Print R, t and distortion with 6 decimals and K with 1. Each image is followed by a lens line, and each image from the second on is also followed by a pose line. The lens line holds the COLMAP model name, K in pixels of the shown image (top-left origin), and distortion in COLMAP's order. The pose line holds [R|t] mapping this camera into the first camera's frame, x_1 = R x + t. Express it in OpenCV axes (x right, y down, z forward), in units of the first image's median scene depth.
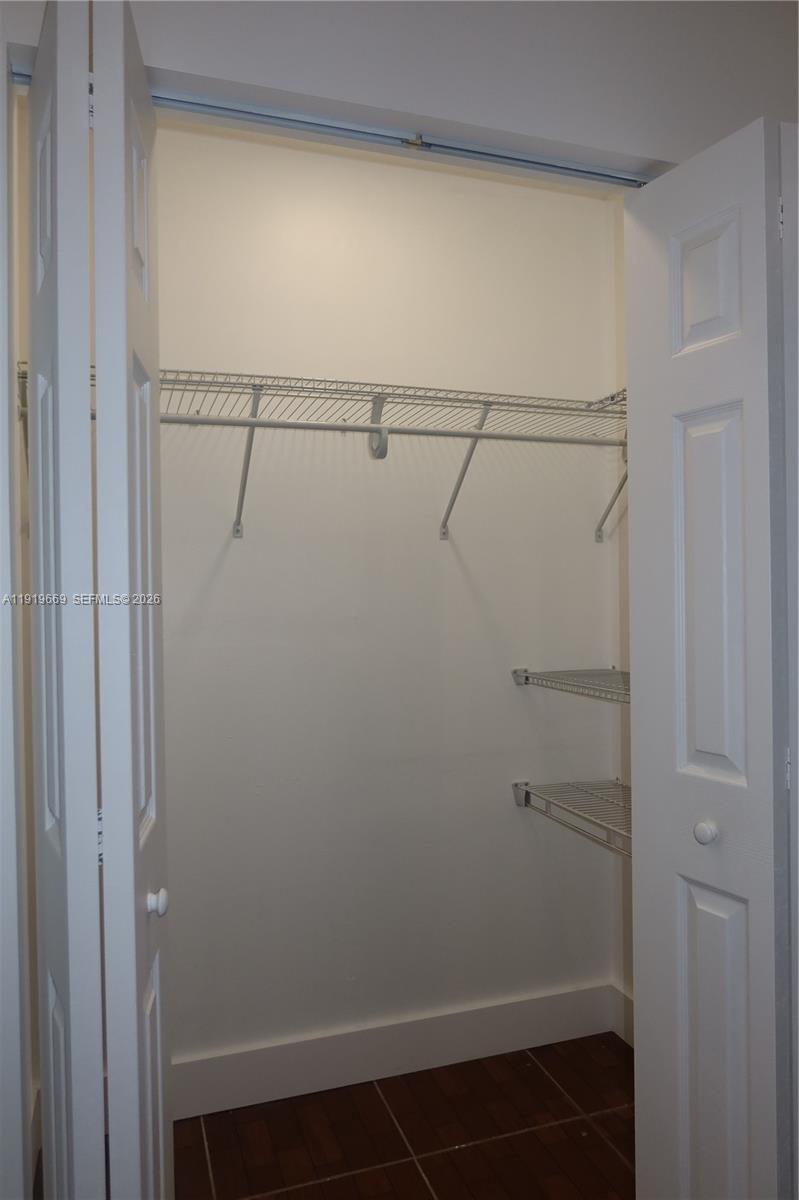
lens RADIAL K [[843.2, 0, 400.9], [0, 843.2, 600.0], [0, 0, 1]] dist [-0.011306, -0.001194]
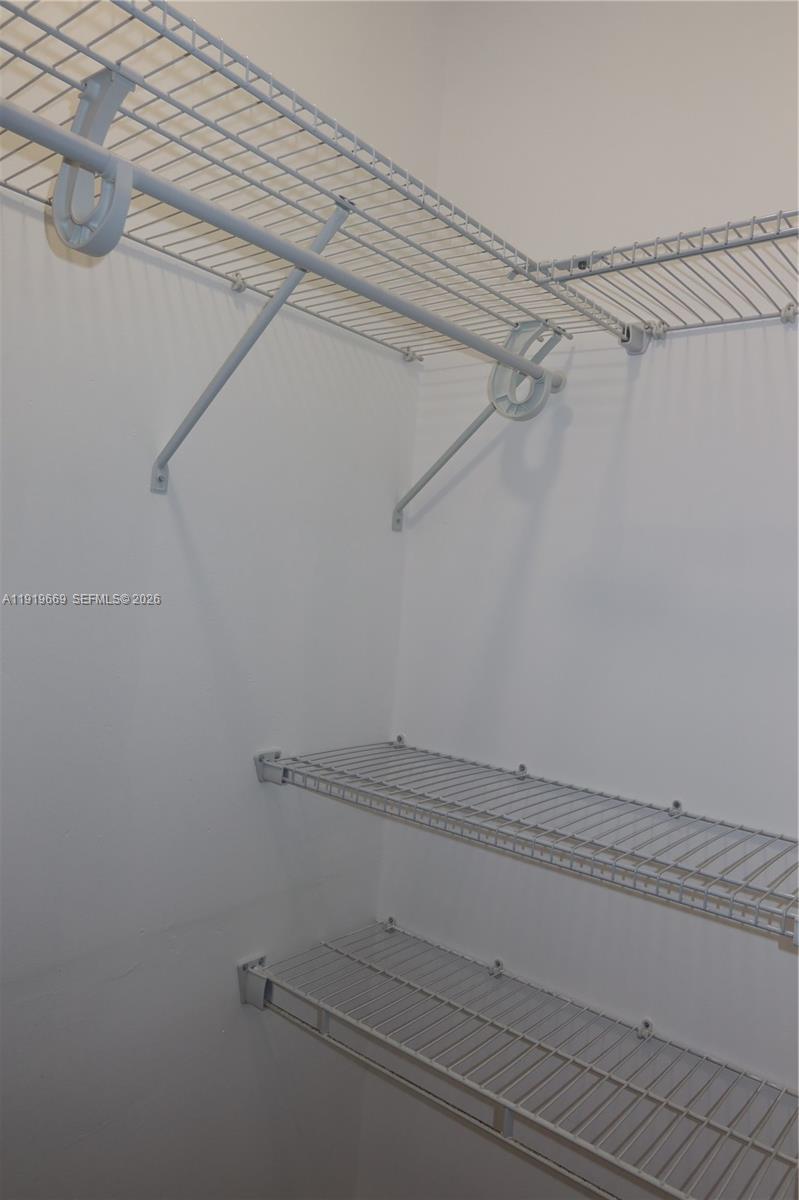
lens RADIAL K [[843.2, 0, 397.5], [0, 843.2, 599.2], [0, 0, 1]] dist [-0.011306, -0.001194]
pose [[0.844162, 0.065408, 0.532082, -0.081889], [-0.087108, 0.996074, 0.015754, -0.031028], [-0.528963, -0.059648, 0.846546, 0.514248]]
